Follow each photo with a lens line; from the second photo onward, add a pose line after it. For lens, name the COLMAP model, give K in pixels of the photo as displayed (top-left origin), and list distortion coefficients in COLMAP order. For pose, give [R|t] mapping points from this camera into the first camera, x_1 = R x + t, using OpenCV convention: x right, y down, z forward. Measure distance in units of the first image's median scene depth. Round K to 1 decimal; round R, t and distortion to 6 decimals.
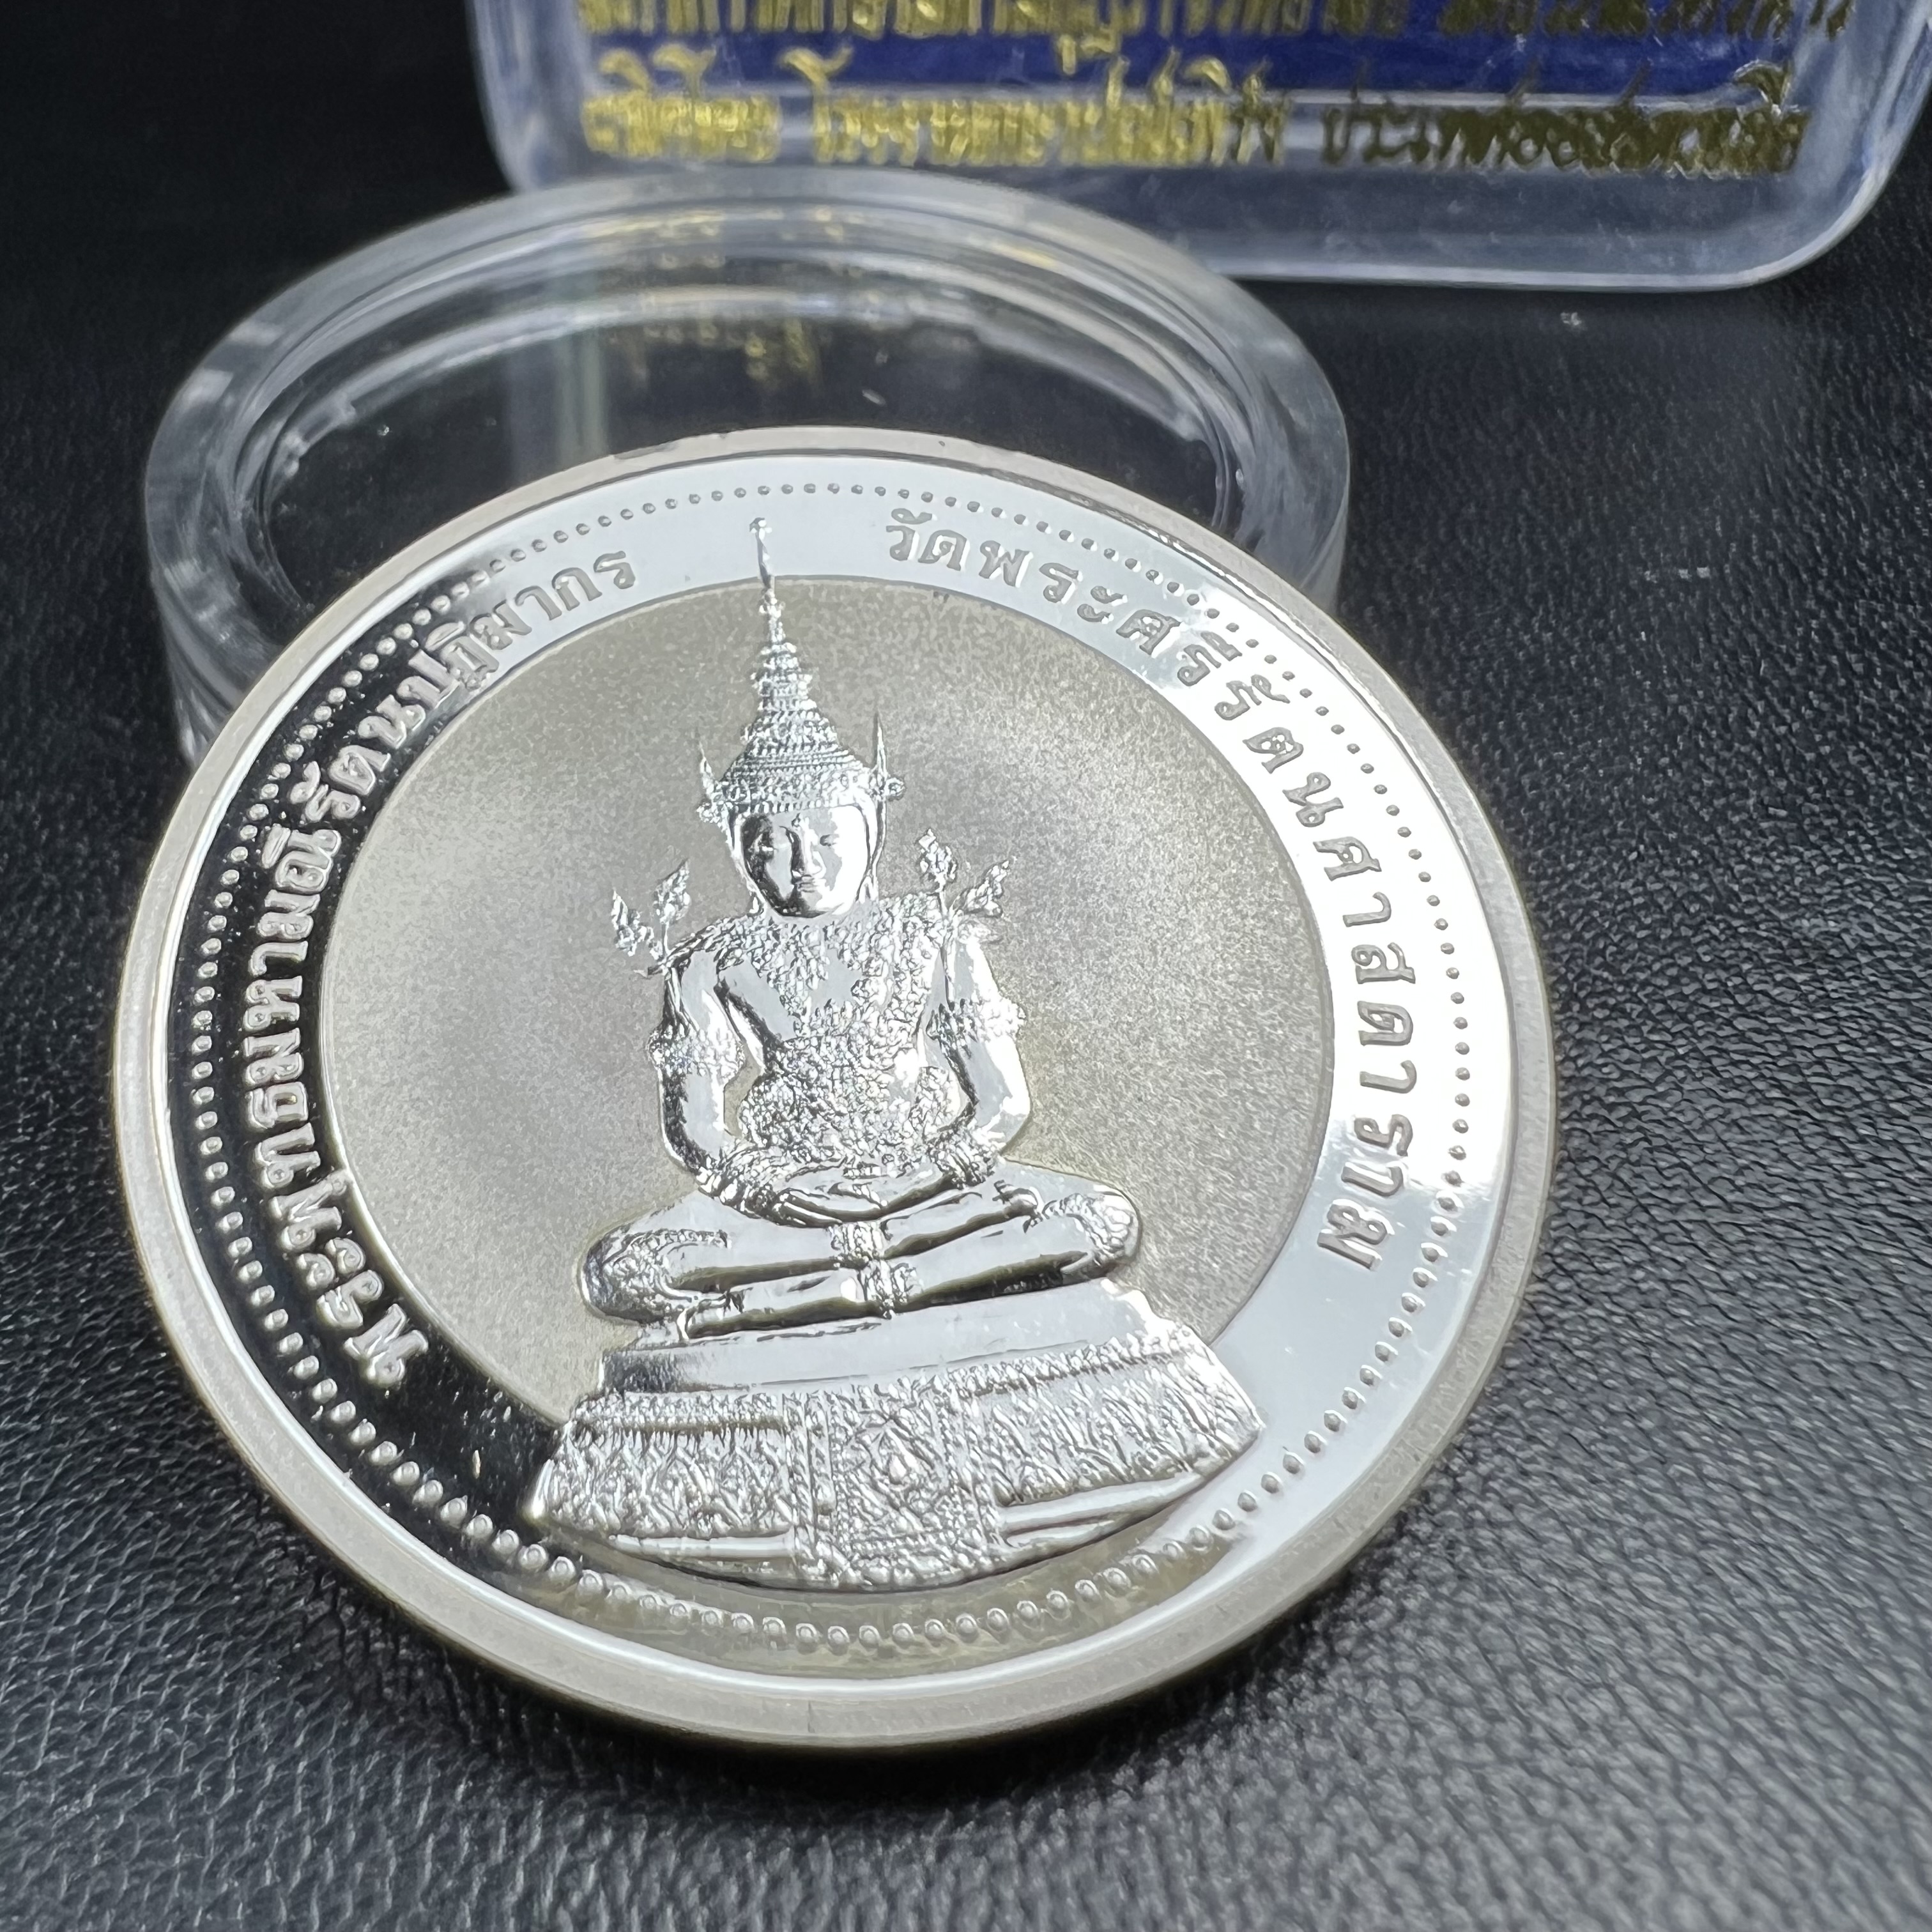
lens RADIAL K [[2039.7, 0, 761.3], [0, 2039.7, 822.8], [0, 0, 1]] dist [-0.005519, -0.035929]
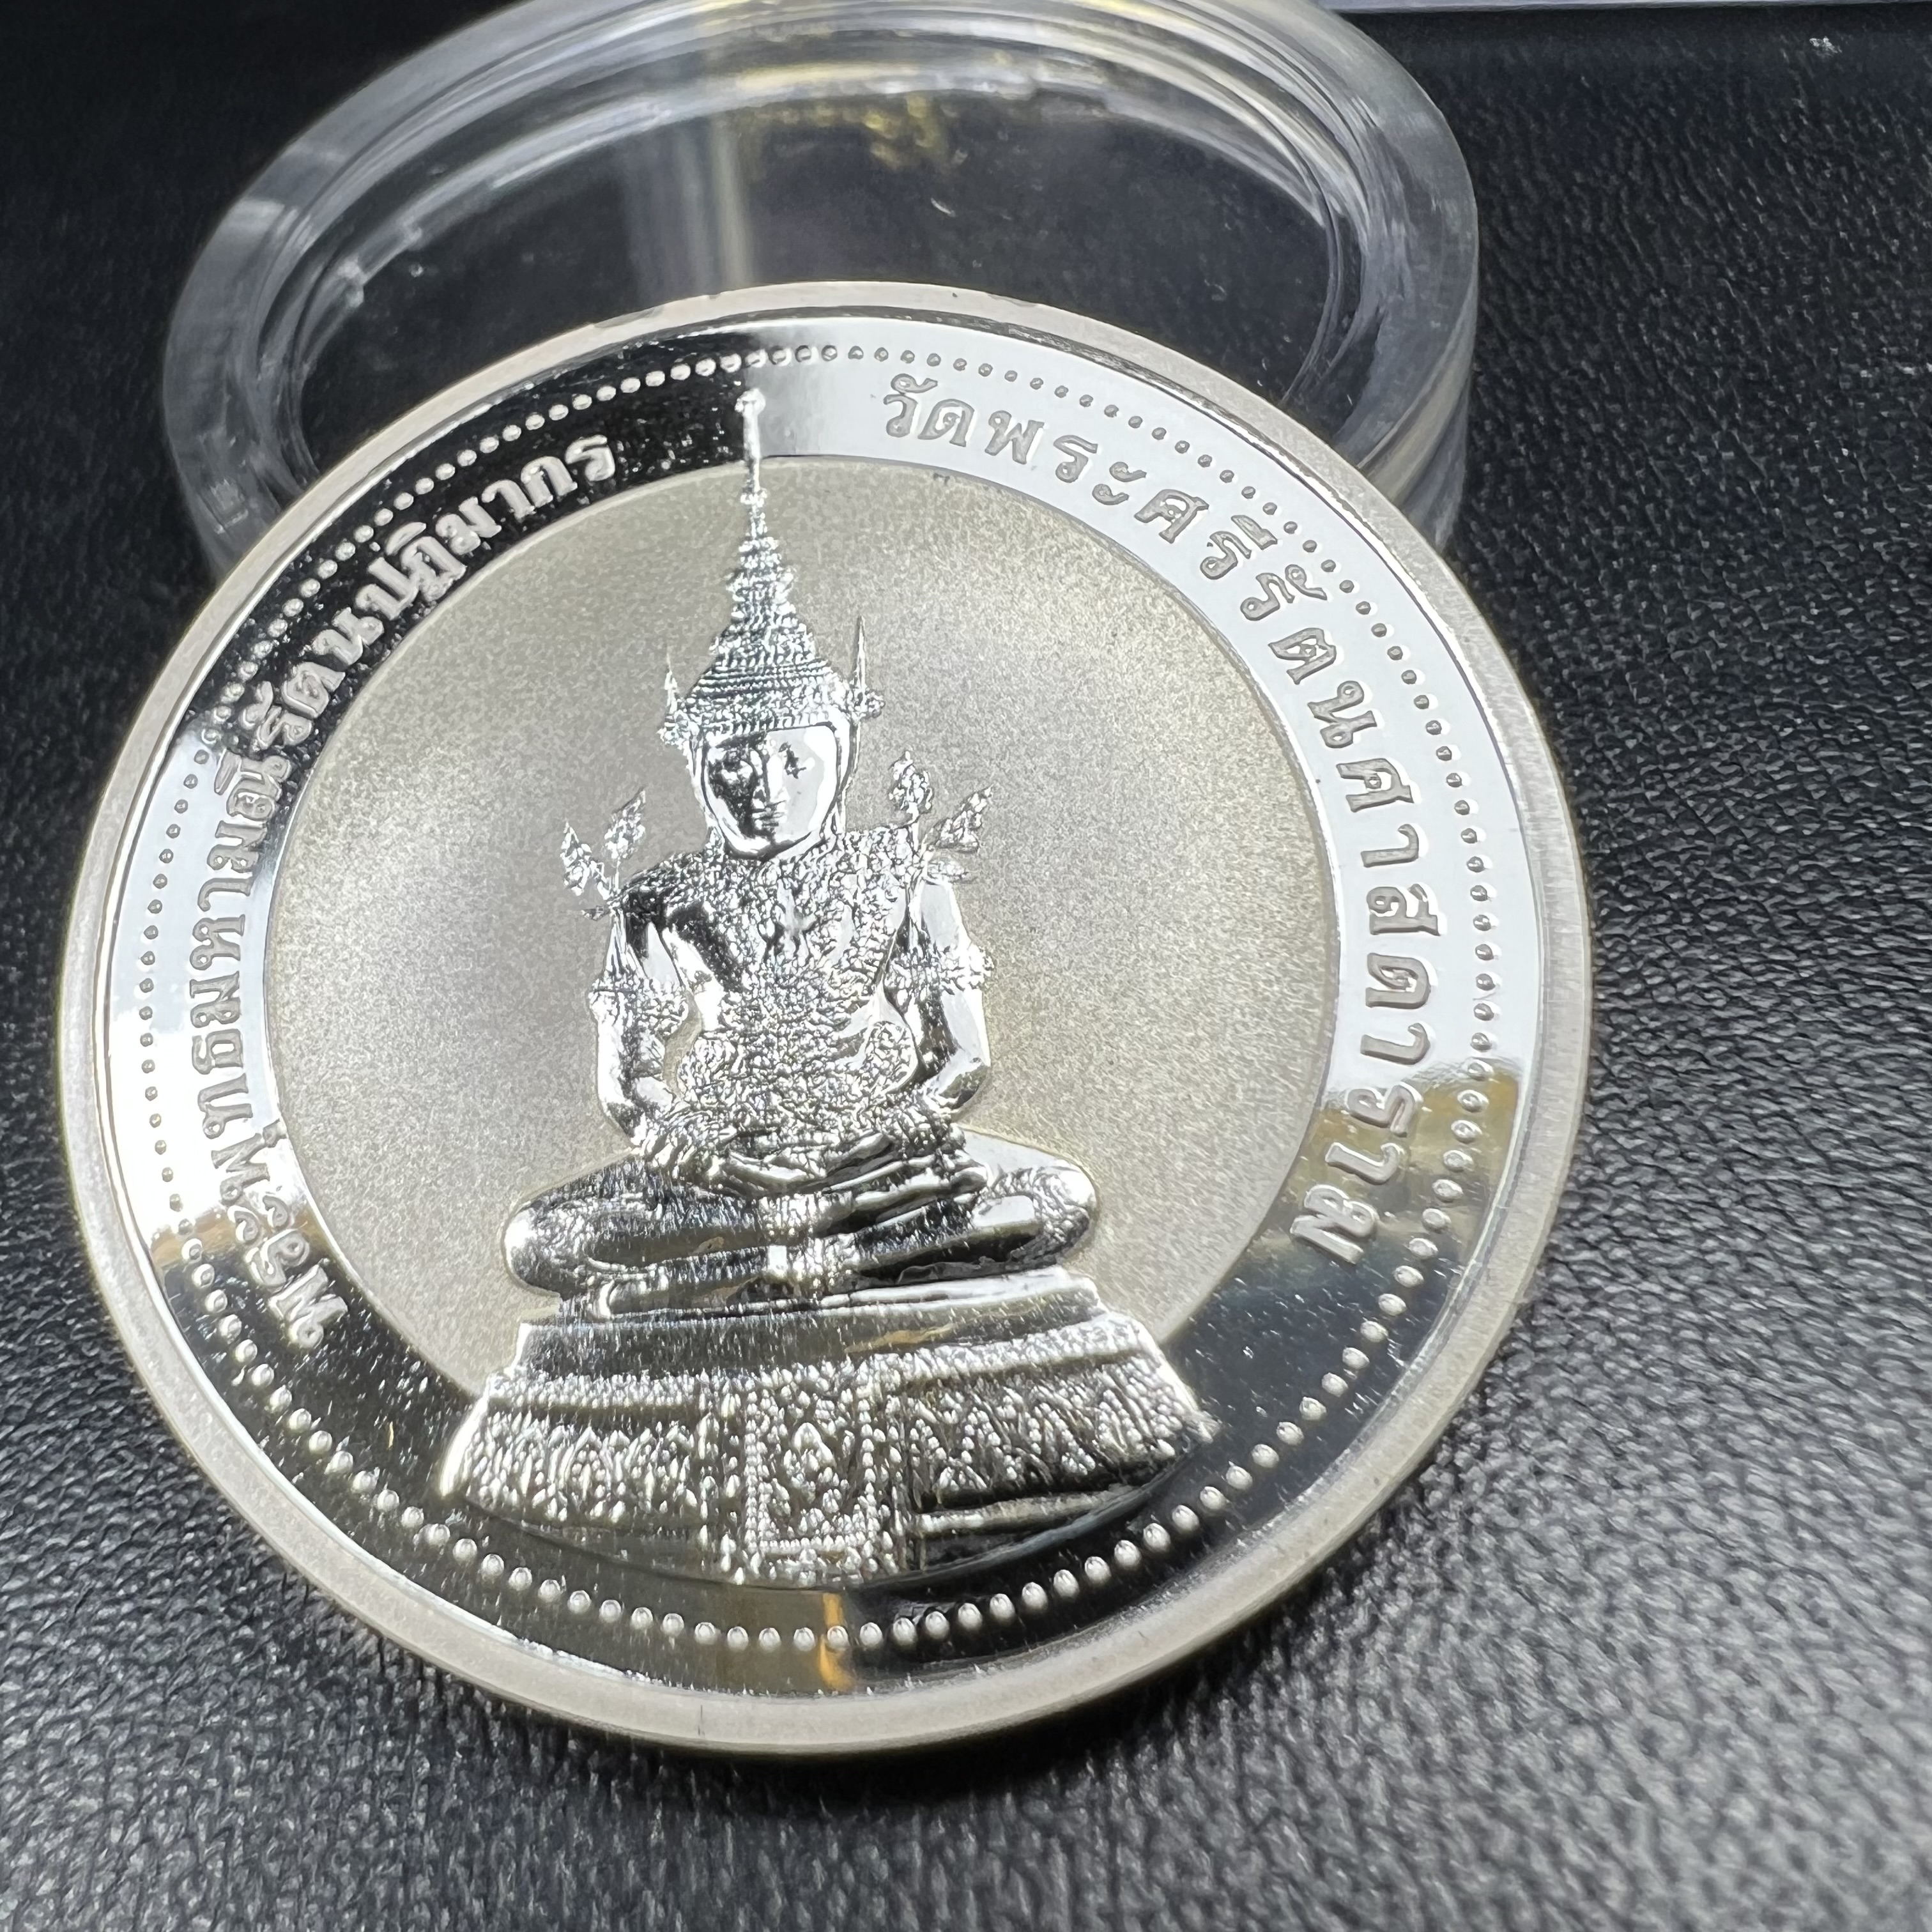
lens RADIAL K [[2033.6, 0, 752.5], [0, 2033.6, 844.9], [0, 0, 1]] dist [-0.013005, -0.018457]
pose [[0.987559, 0.002785, -0.157226, 0.158350], [0.021356, 0.988204, 0.151645, -0.095014], [0.155794, -0.153116, 0.975850, 0.097133]]
